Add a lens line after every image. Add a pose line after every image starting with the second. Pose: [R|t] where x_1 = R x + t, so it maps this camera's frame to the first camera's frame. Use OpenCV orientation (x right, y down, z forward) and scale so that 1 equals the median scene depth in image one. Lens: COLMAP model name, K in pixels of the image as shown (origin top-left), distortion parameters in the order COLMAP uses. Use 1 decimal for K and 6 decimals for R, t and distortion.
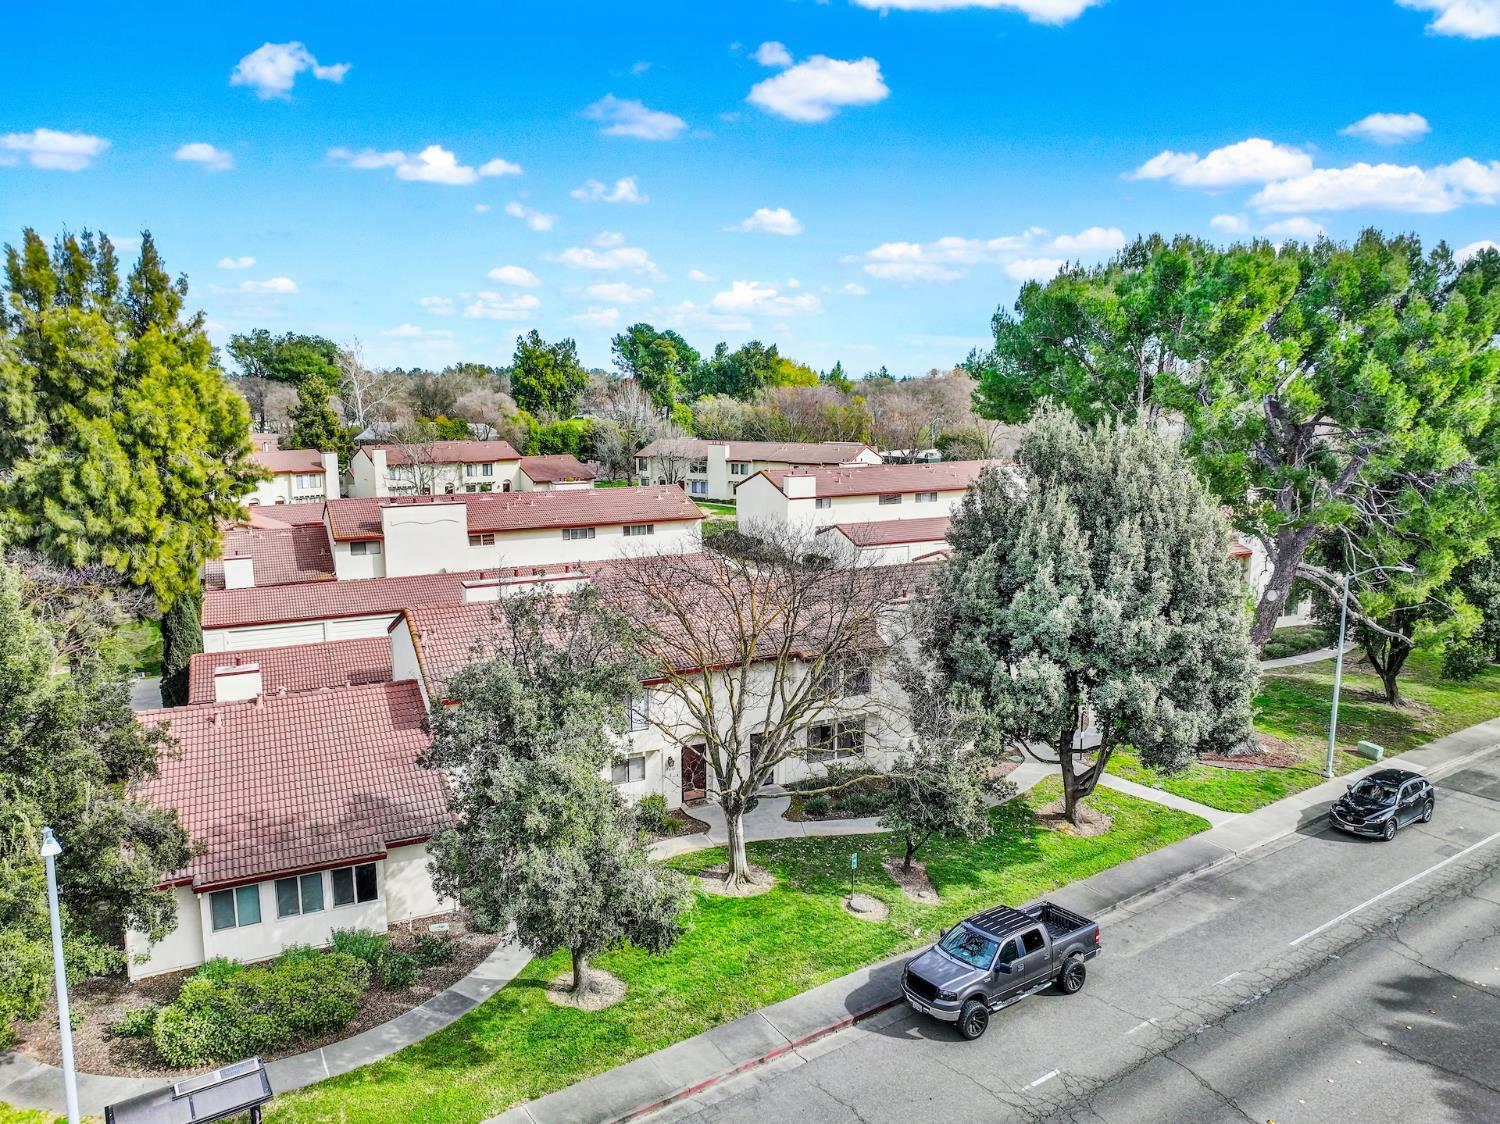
lens RADIAL K [[1057.5, 0, 754.8], [0, 1057.5, 559.4], [0, 0, 1]] dist [0.007142, 0.005826]
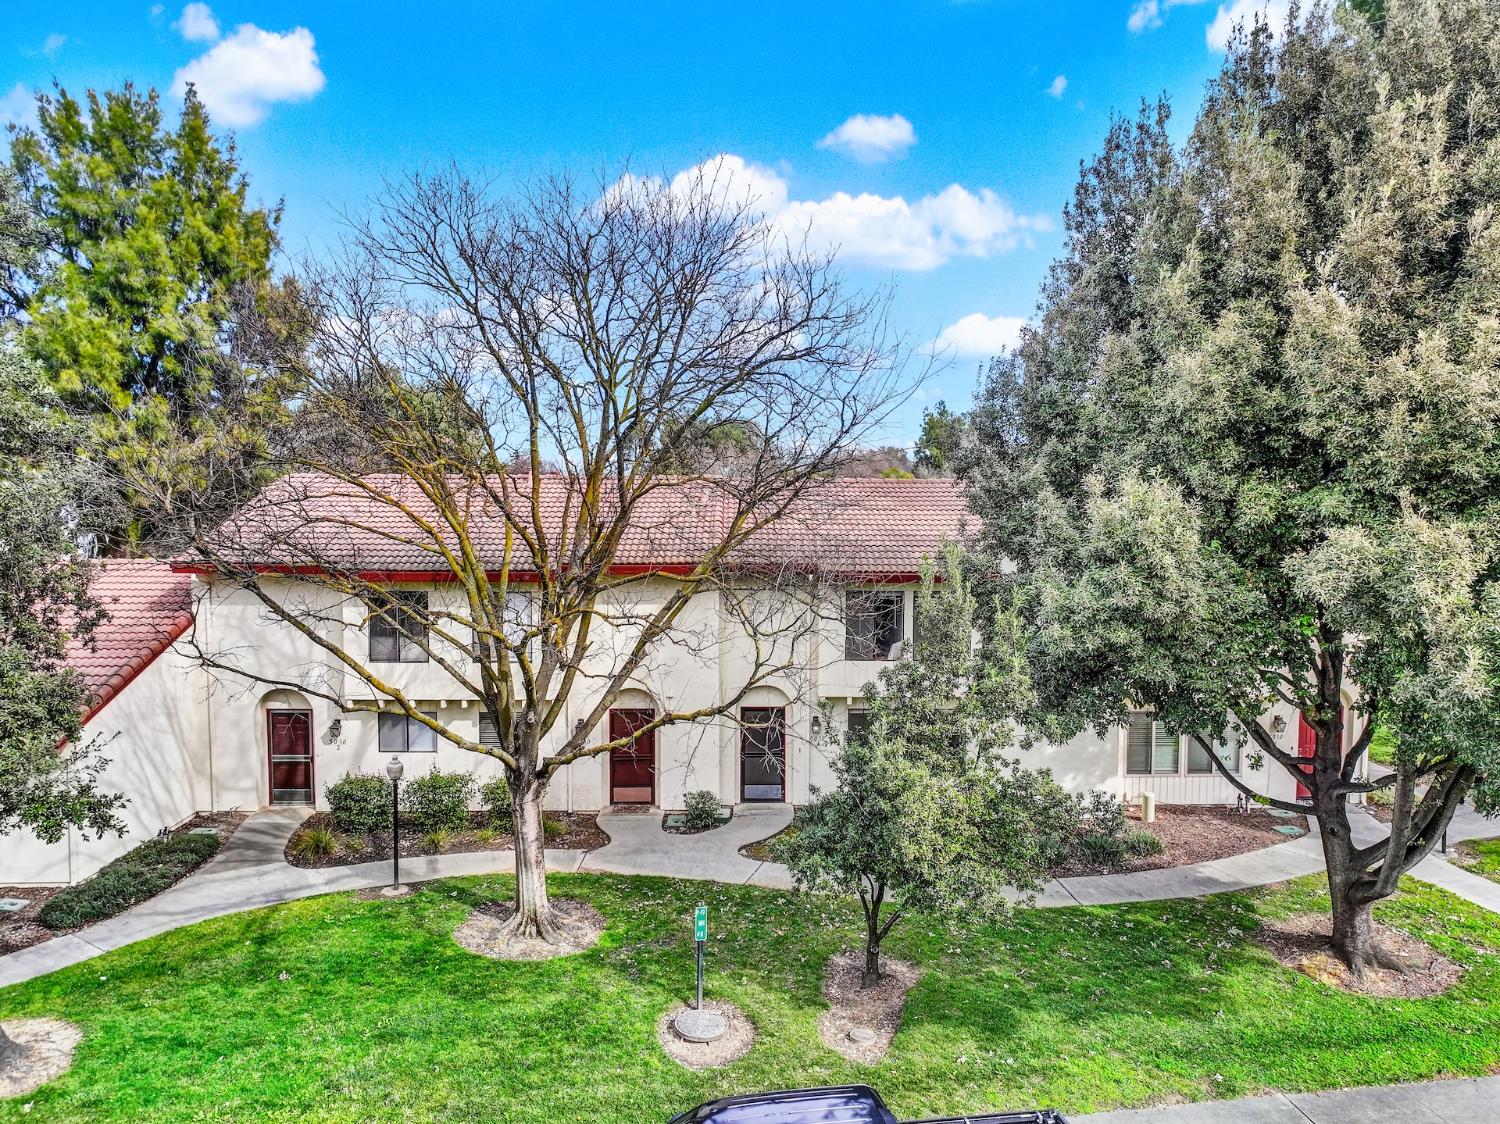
lens RADIAL K [[1057.5, 0, 754.8], [0, 1057.5, 559.4], [0, 0, 1]] dist [0.007142, 0.005826]
pose [[0.909130, 0.031184, -0.415344, 0.261697], [-0.073937, 0.993439, -0.087249, 0.145293], [0.409898, 0.110030, 0.905471, 0.503893]]
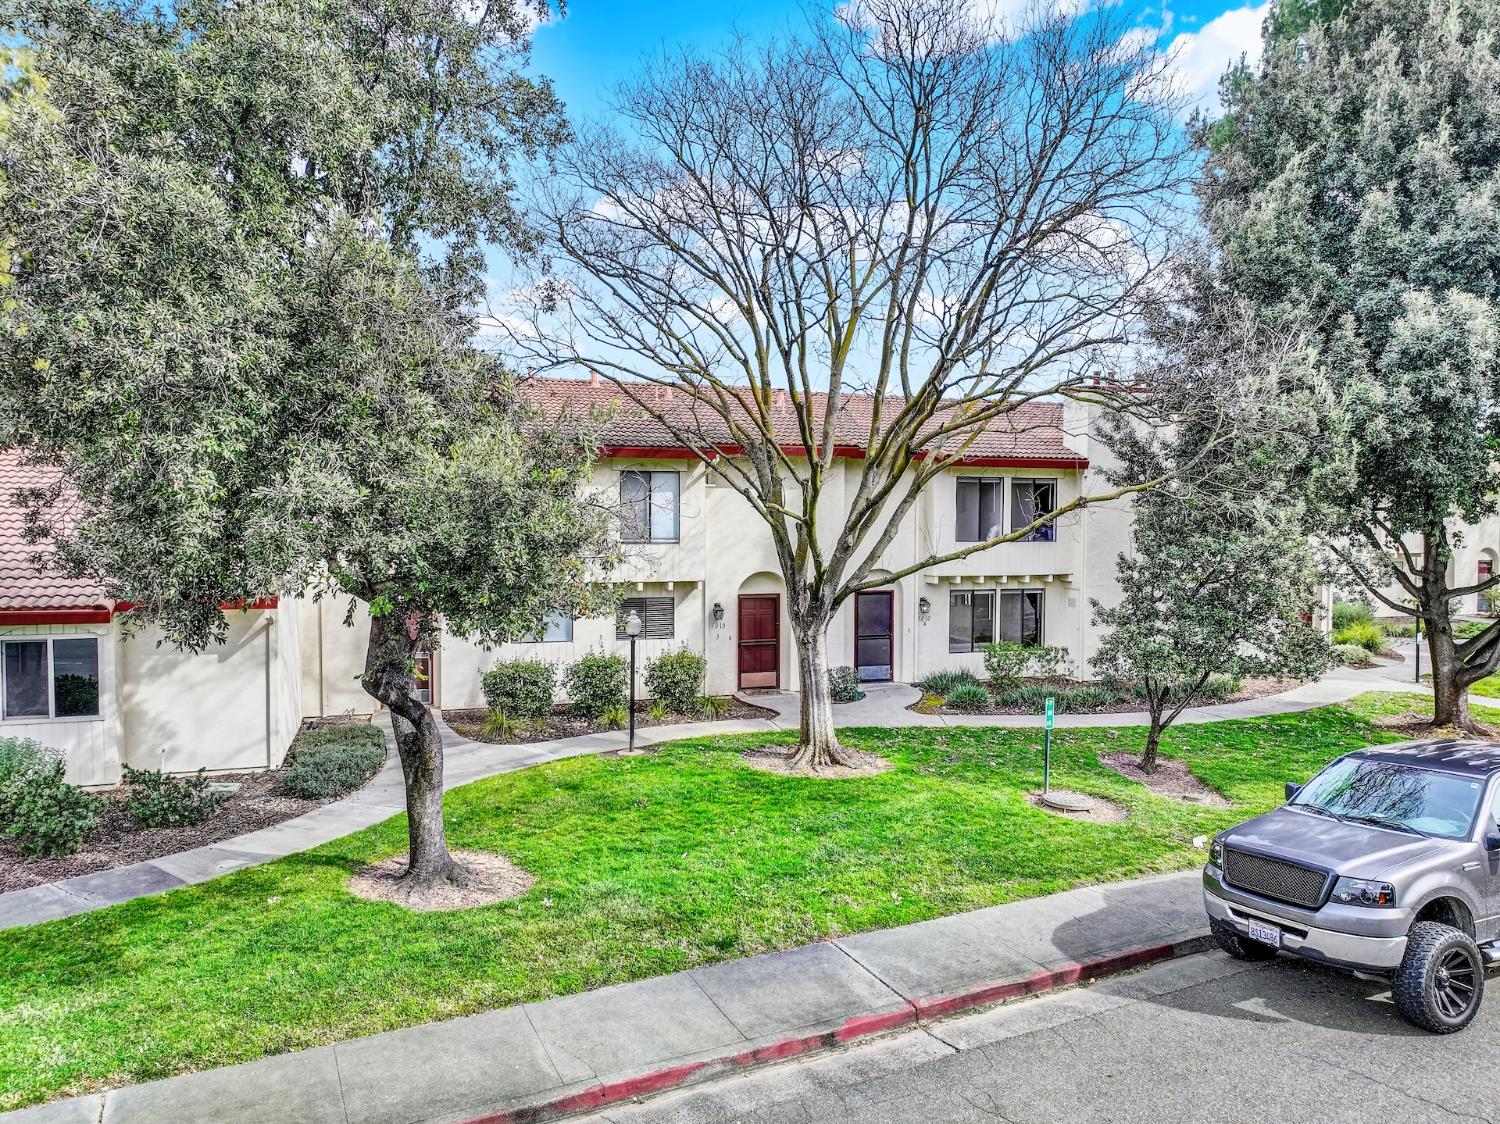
lens RADIAL K [[1057.5, 0, 754.8], [0, 1057.5, 559.4], [0, 0, 1]] dist [0.007142, 0.005826]
pose [[0.991759, 0.007570, -0.127894, 0.017599], [-0.023897, 0.991664, -0.126615, 0.243335], [0.125870, 0.128628, 0.983673, 0.424128]]
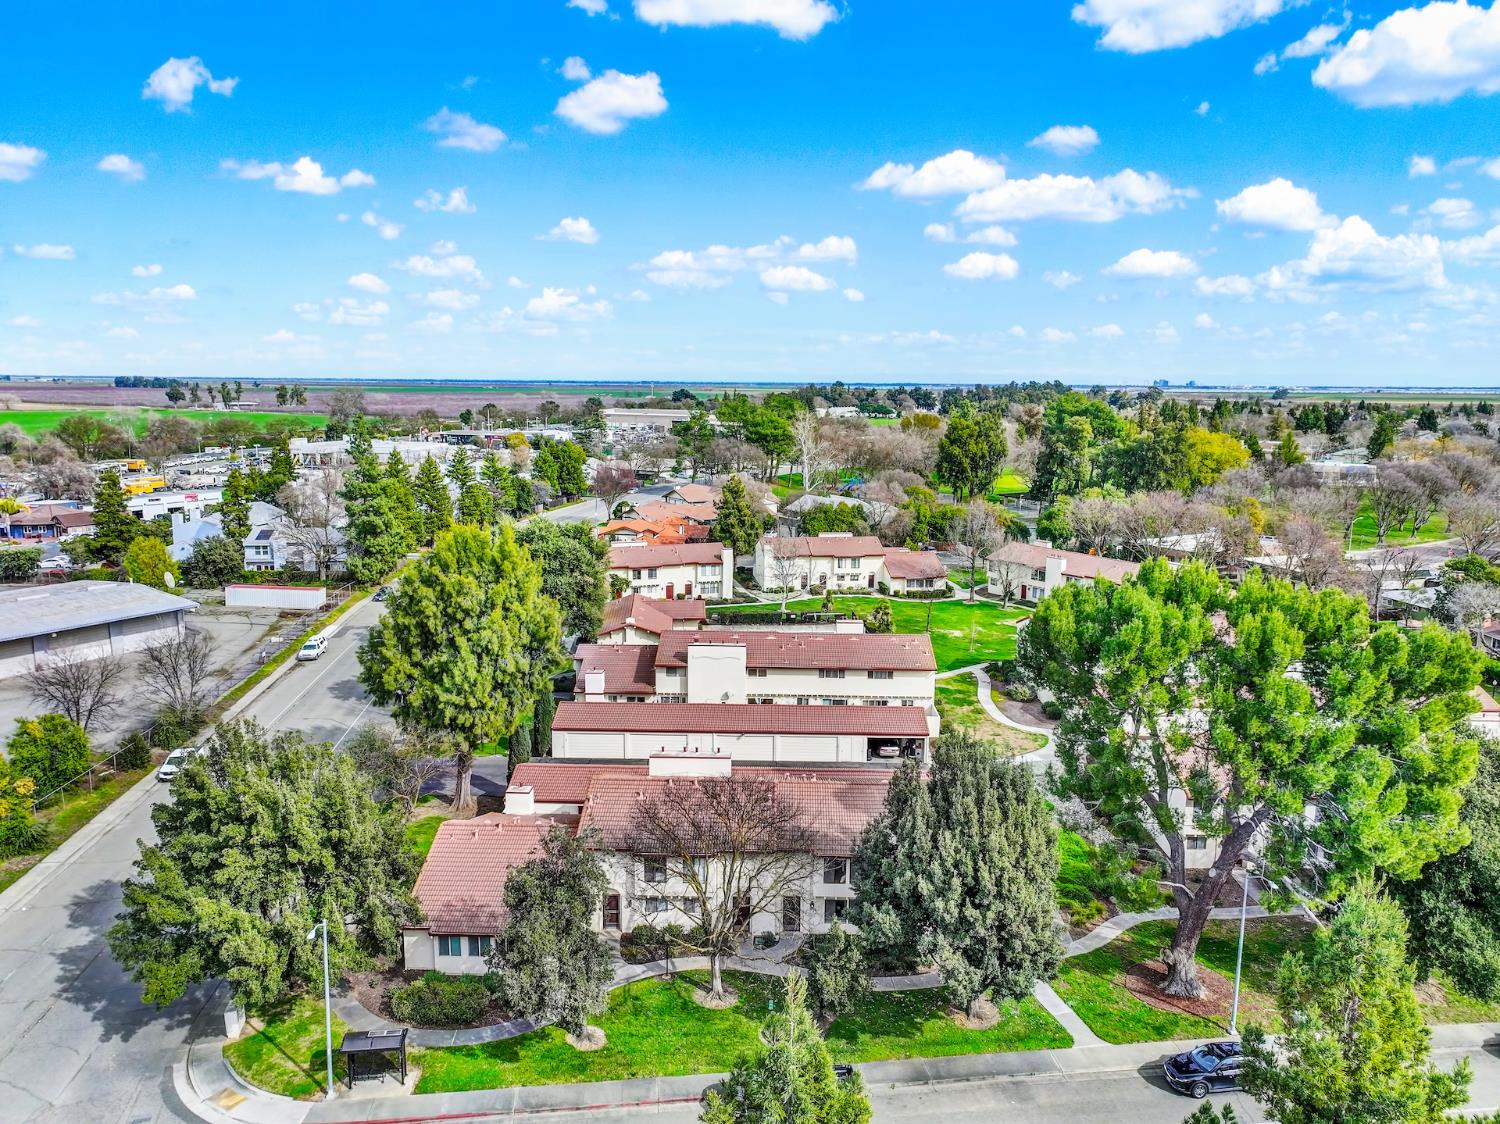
lens RADIAL K [[1055.9, 0, 750.0], [0, 1055.9, 562.0], [0, 0, 1]] dist [-0.006655, -0.000988]
pose [[0.888523, 0.083312, -0.451205, 0.635465], [-0.083721, 0.996306, 0.019095, -0.357630], [0.451129, 0.020809, 0.892216, -0.392783]]
